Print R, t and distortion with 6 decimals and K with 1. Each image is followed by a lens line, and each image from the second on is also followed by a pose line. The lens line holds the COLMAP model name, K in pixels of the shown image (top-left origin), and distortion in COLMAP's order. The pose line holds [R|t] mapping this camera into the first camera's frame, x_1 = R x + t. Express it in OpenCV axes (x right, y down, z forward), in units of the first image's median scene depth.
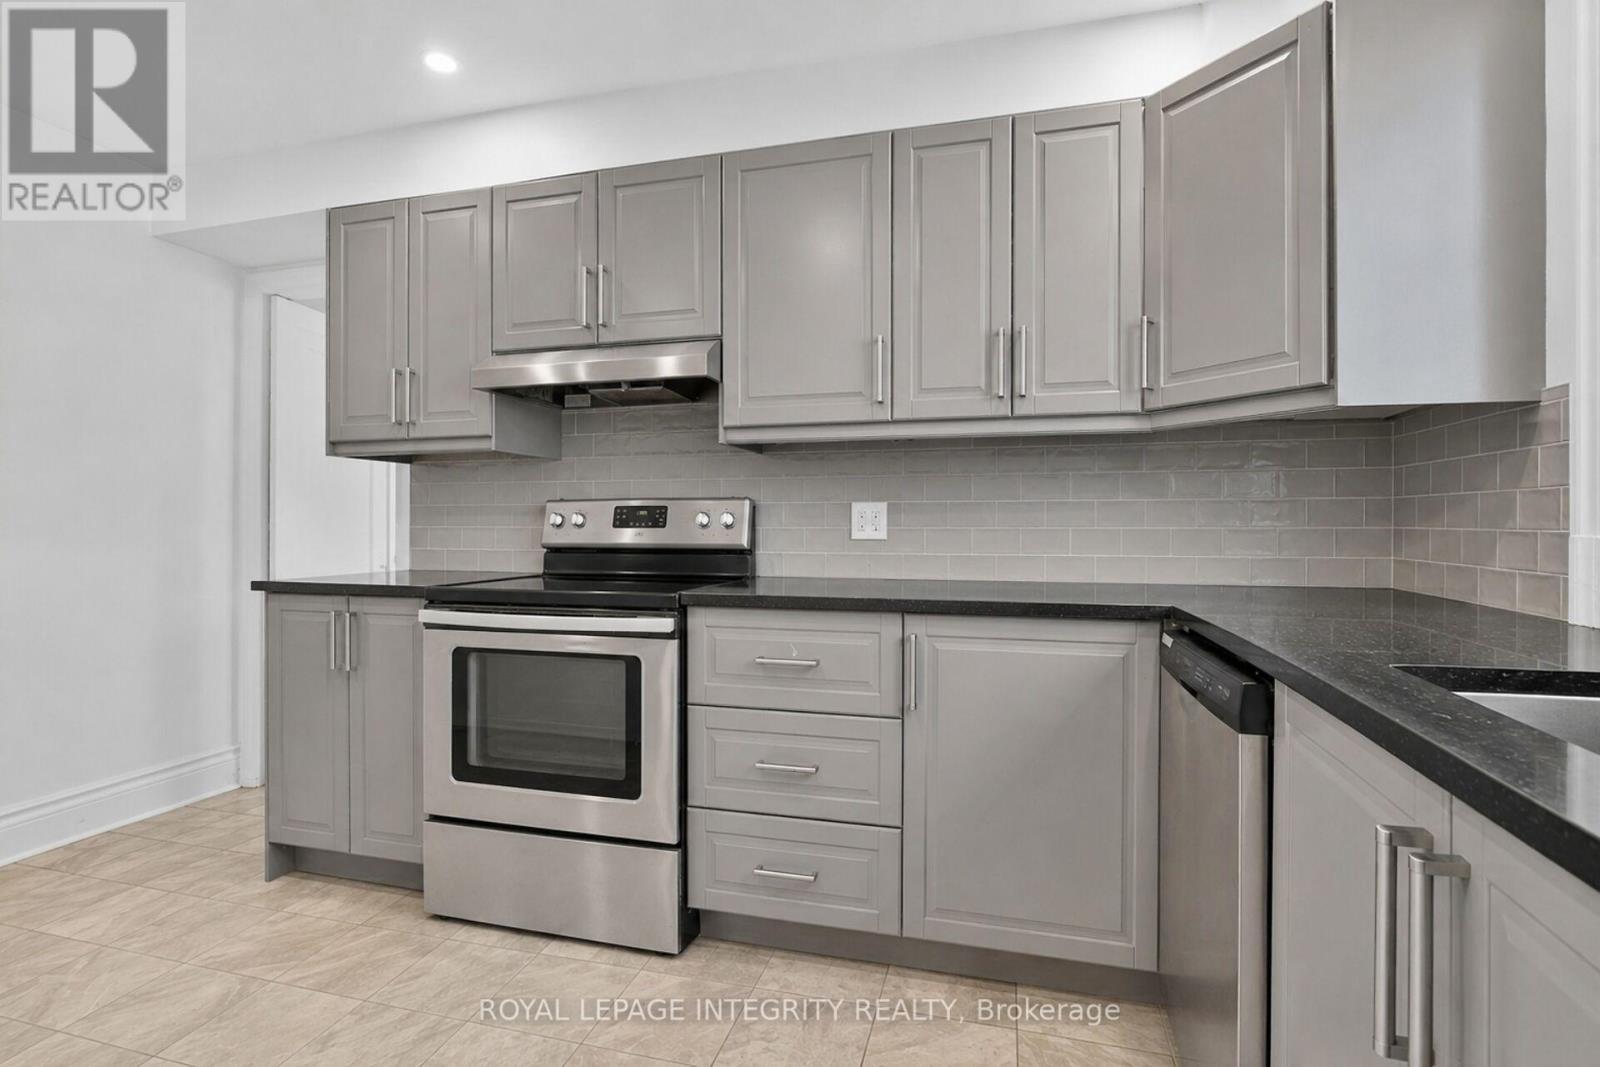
lens RADIAL K [[617.4, 0, 801.9], [0, 617.4, 530.4], [0, 0, 1]] dist [-0.000312, -0.000010]
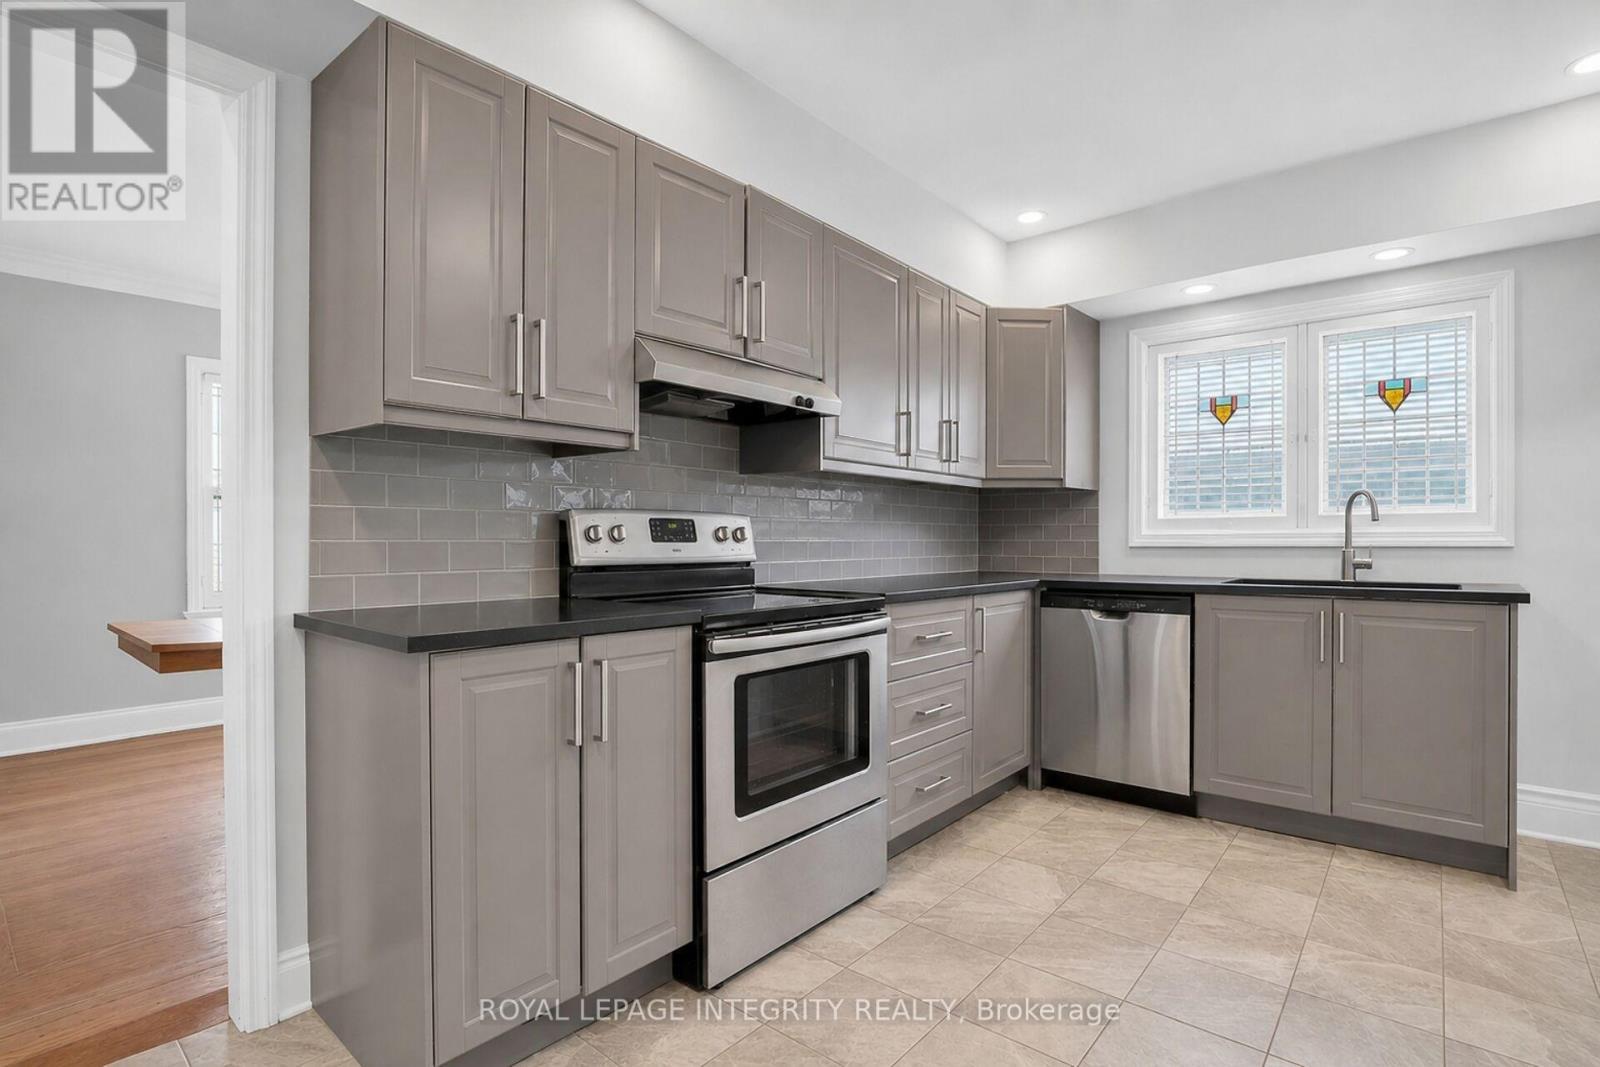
lens RADIAL K [[811.7, 0, 807.9], [0, 811.7, 535.7], [0, 0, 1]] dist [-0.000576, 0.000041]
pose [[0.438264, 0.004792, 0.898833, -1.249615], [0.011359, 0.999876, -0.010869, 0.001487], [-0.898774, 0.014973, 0.438156, 0.293308]]
